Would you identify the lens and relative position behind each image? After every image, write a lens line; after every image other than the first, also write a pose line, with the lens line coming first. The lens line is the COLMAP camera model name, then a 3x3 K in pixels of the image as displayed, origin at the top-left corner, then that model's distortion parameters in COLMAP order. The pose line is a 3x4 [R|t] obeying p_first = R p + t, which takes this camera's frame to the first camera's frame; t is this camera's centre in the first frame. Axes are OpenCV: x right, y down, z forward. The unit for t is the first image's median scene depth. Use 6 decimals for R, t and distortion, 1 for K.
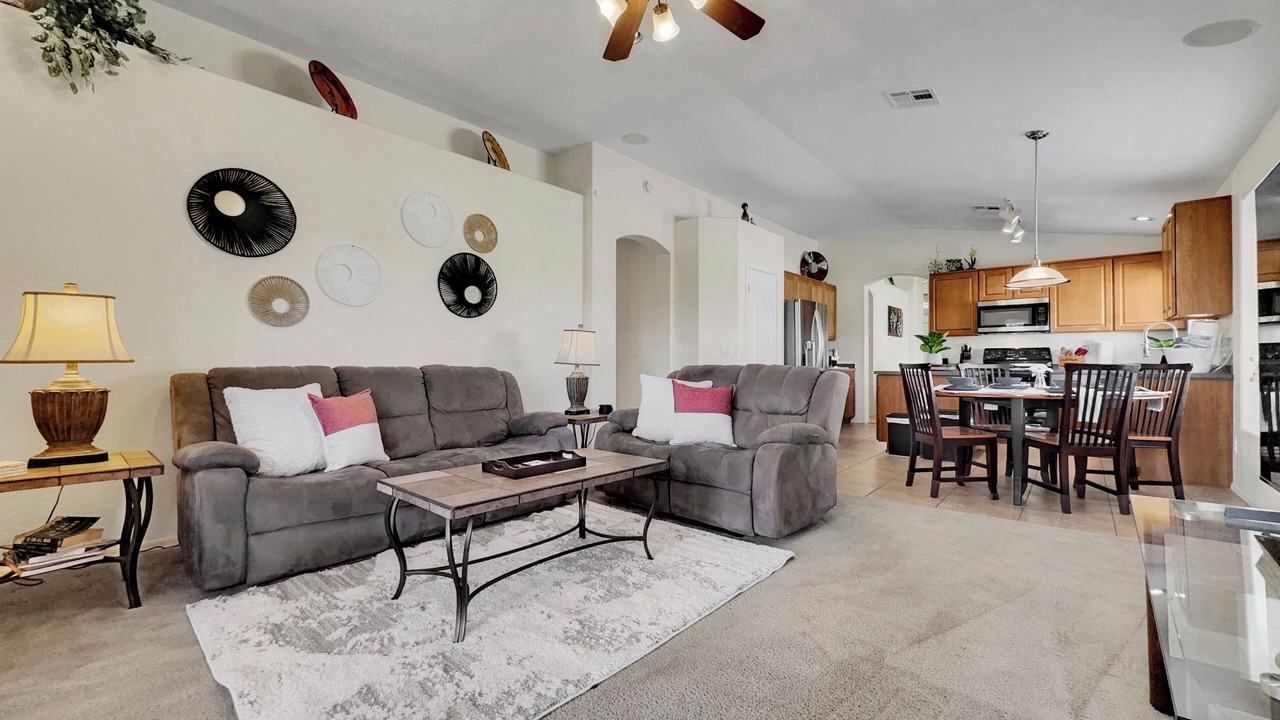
lens RADIAL K [[519.5, 0, 640.8], [0, 519.5, 360.7], [0, 0, 1]] dist [0.003620, 0.000046]
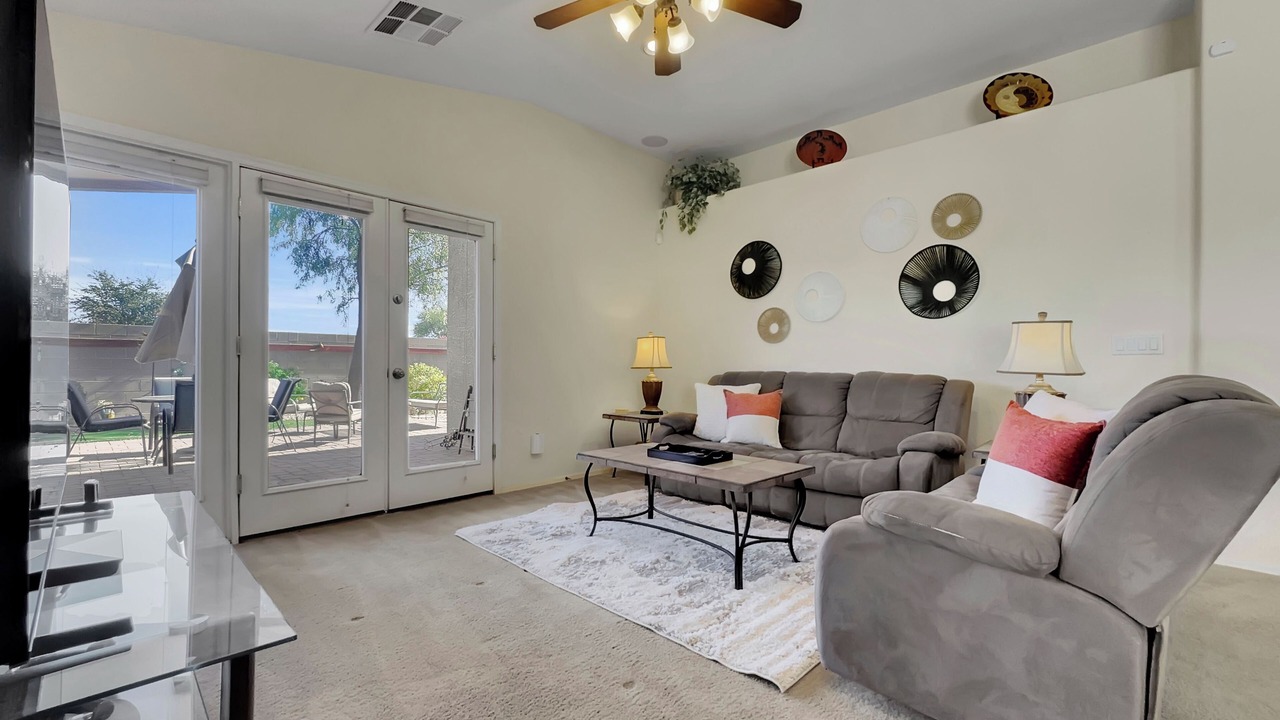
lens RADIAL K [[519.5, 0, 647.2], [0, 519.5, 373.1], [0, 0, 1]] dist [0.003620, 0.000046]
pose [[-0.025166, 0.003754, -0.999676, 0.767711], [-0.004268, 0.999983, 0.003863, 0.011527], [0.999674, 0.004364, -0.025150, 0.736372]]
